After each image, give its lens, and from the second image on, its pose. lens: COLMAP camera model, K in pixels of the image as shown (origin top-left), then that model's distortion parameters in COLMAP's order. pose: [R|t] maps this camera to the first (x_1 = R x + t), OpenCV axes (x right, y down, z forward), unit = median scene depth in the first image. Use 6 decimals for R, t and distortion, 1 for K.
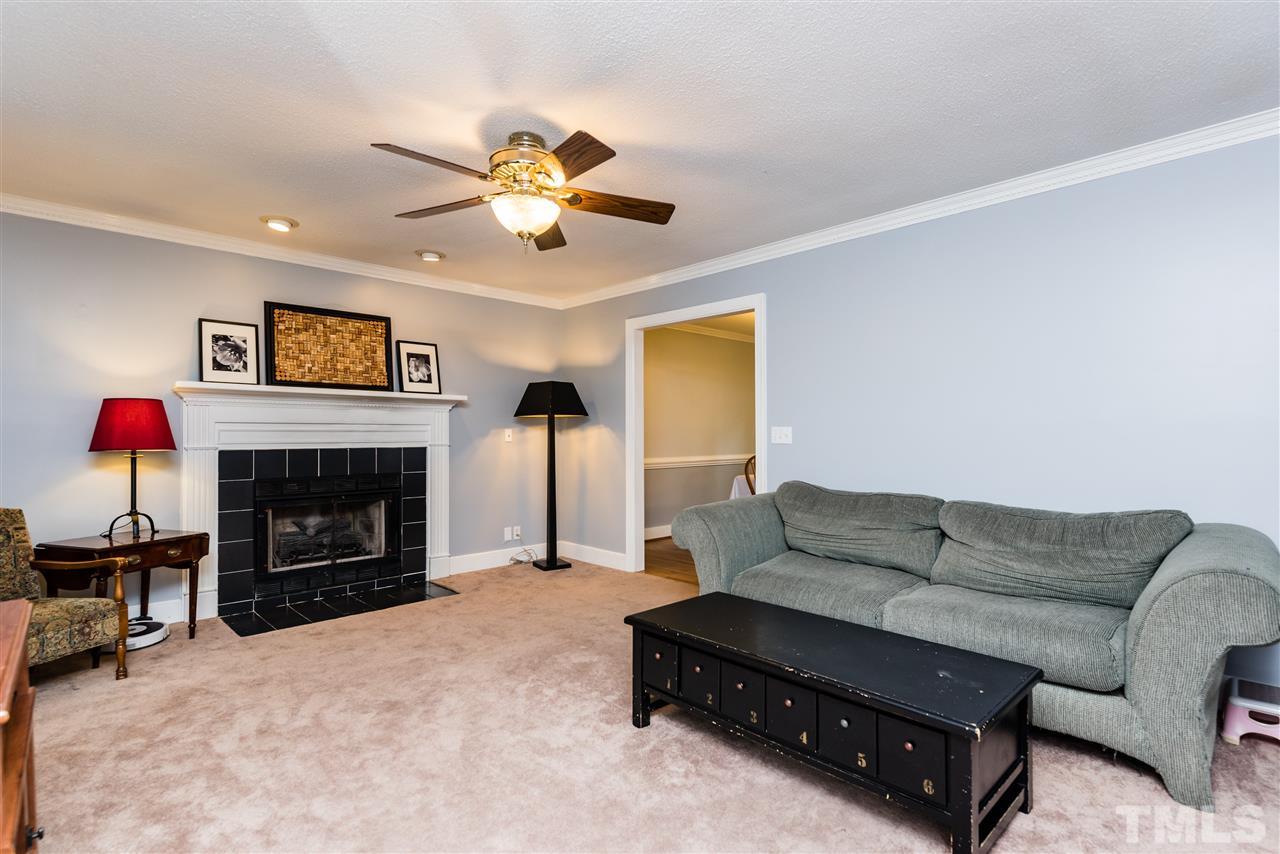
lens RADIAL K [[618.6, 0, 639.1], [0, 618.6, 423.2], [0, 0, 1]] dist [0.000474, 0.000254]
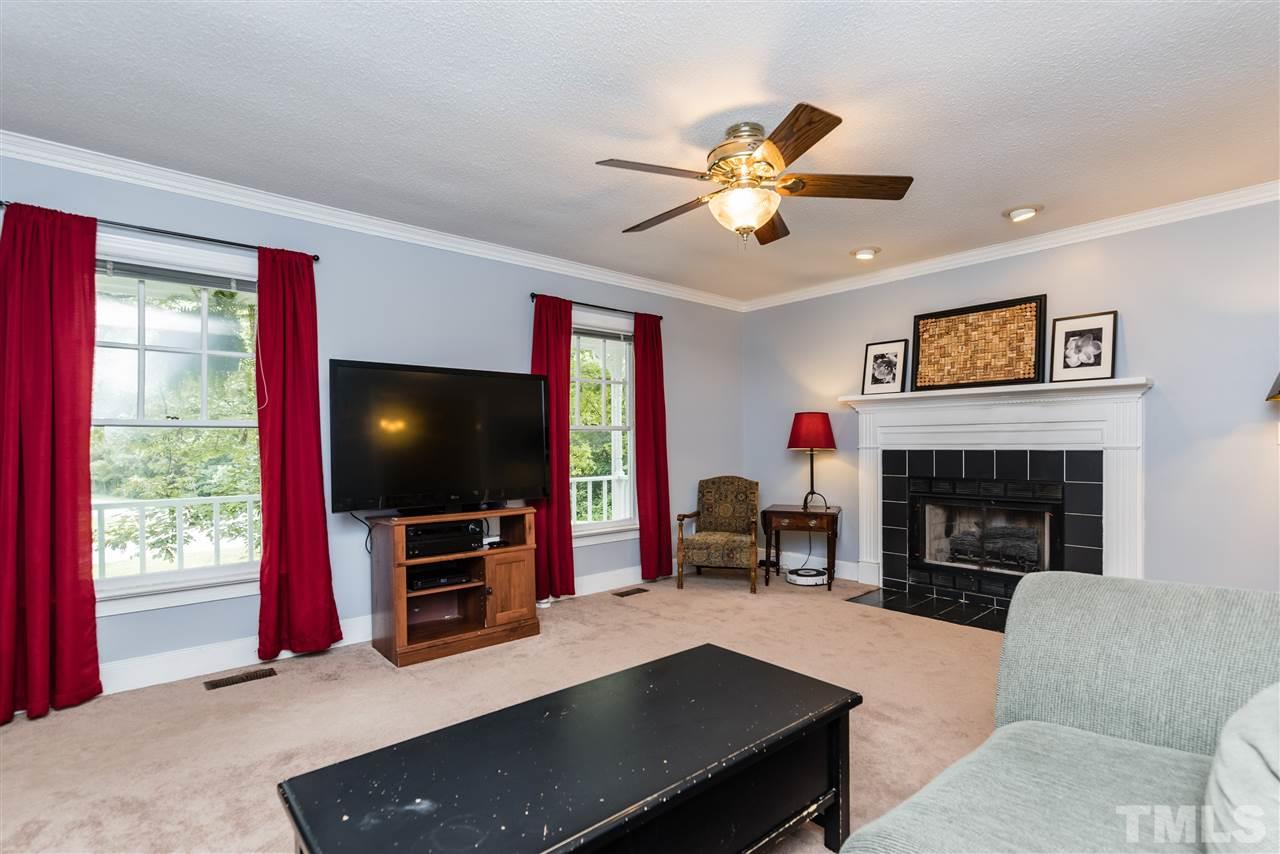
lens RADIAL K [[598.7, 0, 642.5], [0, 598.7, 442.5], [0, 0, 1]] dist [-0.000376, 0.000002]
pose [[-0.043599, 0.002290, -0.999046, 0.466529], [0.028508, 0.999593, 0.001047, 0.013490], [0.998642, -0.028435, -0.043647, 0.535108]]
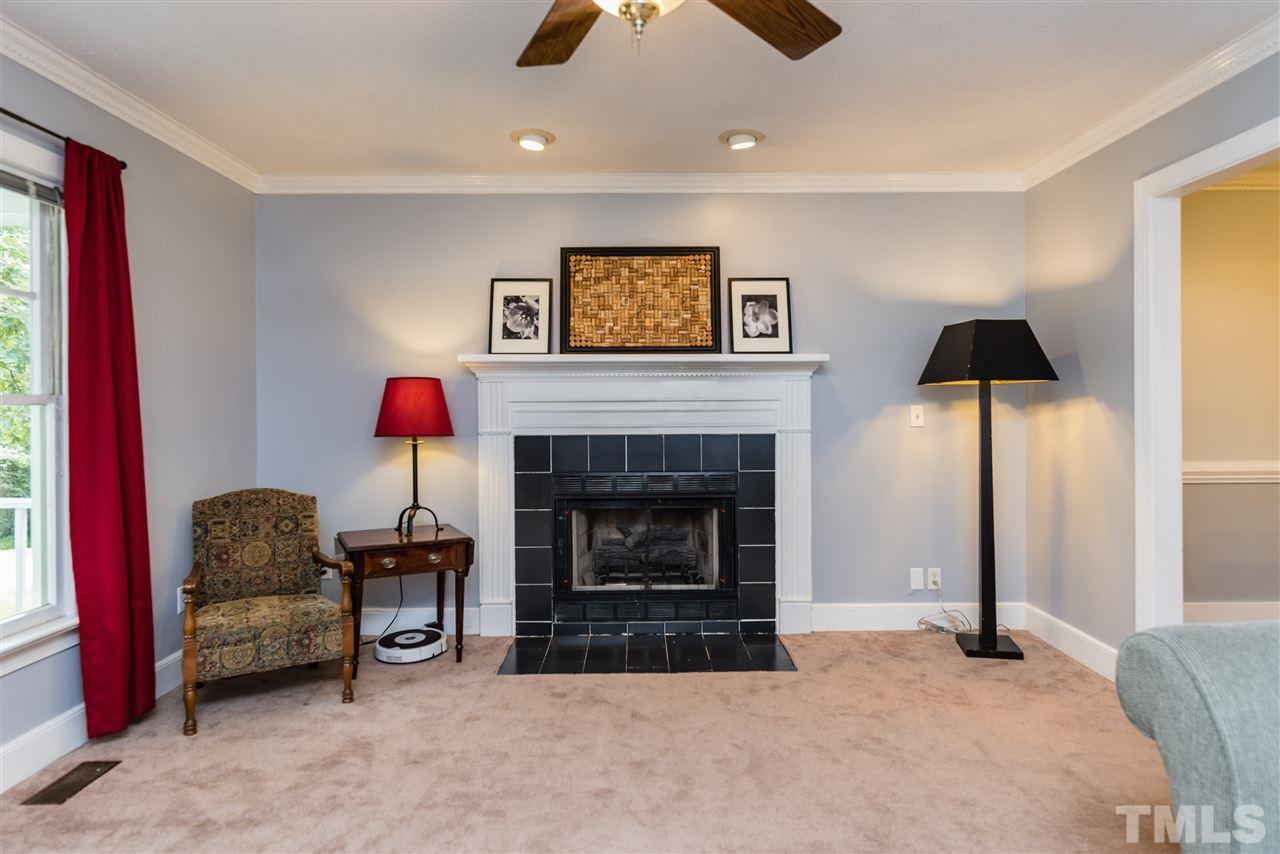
lens RADIAL K [[757.8, 0, 642.0], [0, 757.8, 405.0], [0, 0, 1]] dist [0.000045, 0.001098]
pose [[0.722586, -0.003193, -0.691274, 0.133276], [0.018201, 0.999731, 0.014408, -0.007987], [0.691042, -0.022993, 0.722449, 0.353863]]
